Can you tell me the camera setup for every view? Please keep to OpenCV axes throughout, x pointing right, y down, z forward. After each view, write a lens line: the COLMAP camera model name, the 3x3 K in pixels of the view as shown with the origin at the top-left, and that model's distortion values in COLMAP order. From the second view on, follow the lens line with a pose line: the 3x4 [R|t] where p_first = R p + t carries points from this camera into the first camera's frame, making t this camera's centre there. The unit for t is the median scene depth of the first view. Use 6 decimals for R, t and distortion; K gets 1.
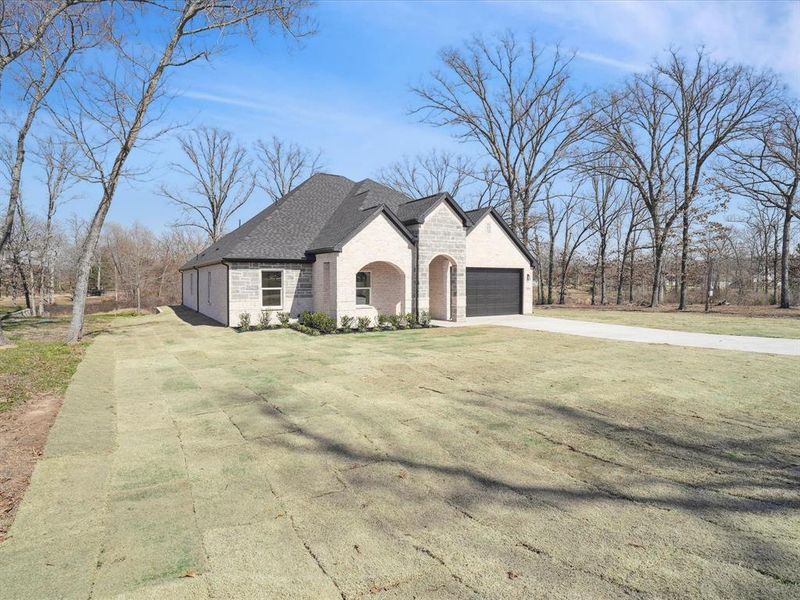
lens RADIAL K [[436.6, 0, 401.9], [0, 436.6, 286.0], [0, 0, 1]] dist [-0.004279, 0.000964]
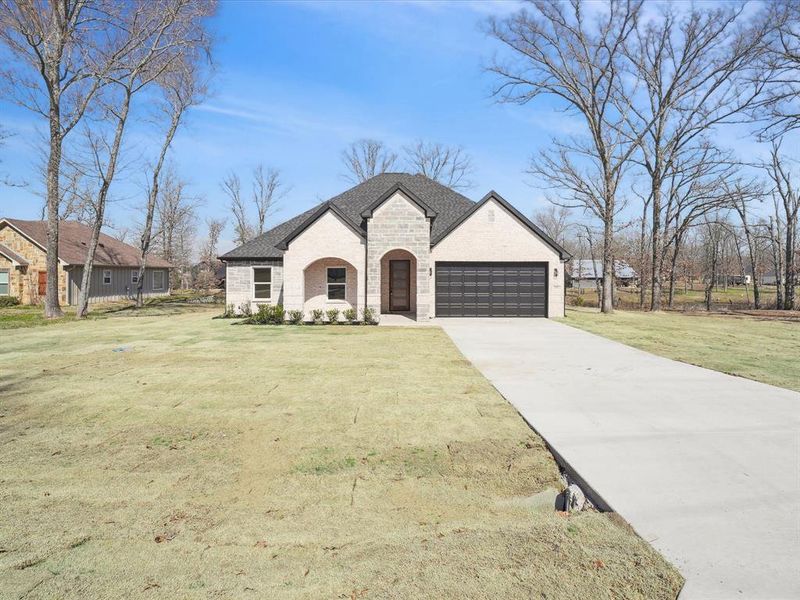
lens RADIAL K [[436.6, 0, 401.9], [0, 436.6, 286.0], [0, 0, 1]] dist [-0.004279, 0.000964]
pose [[0.853148, 0.012278, -0.521525, 0.606193], [-0.008459, 0.999917, 0.009703, -0.000907], [0.521601, -0.003866, 0.853181, 0.203454]]
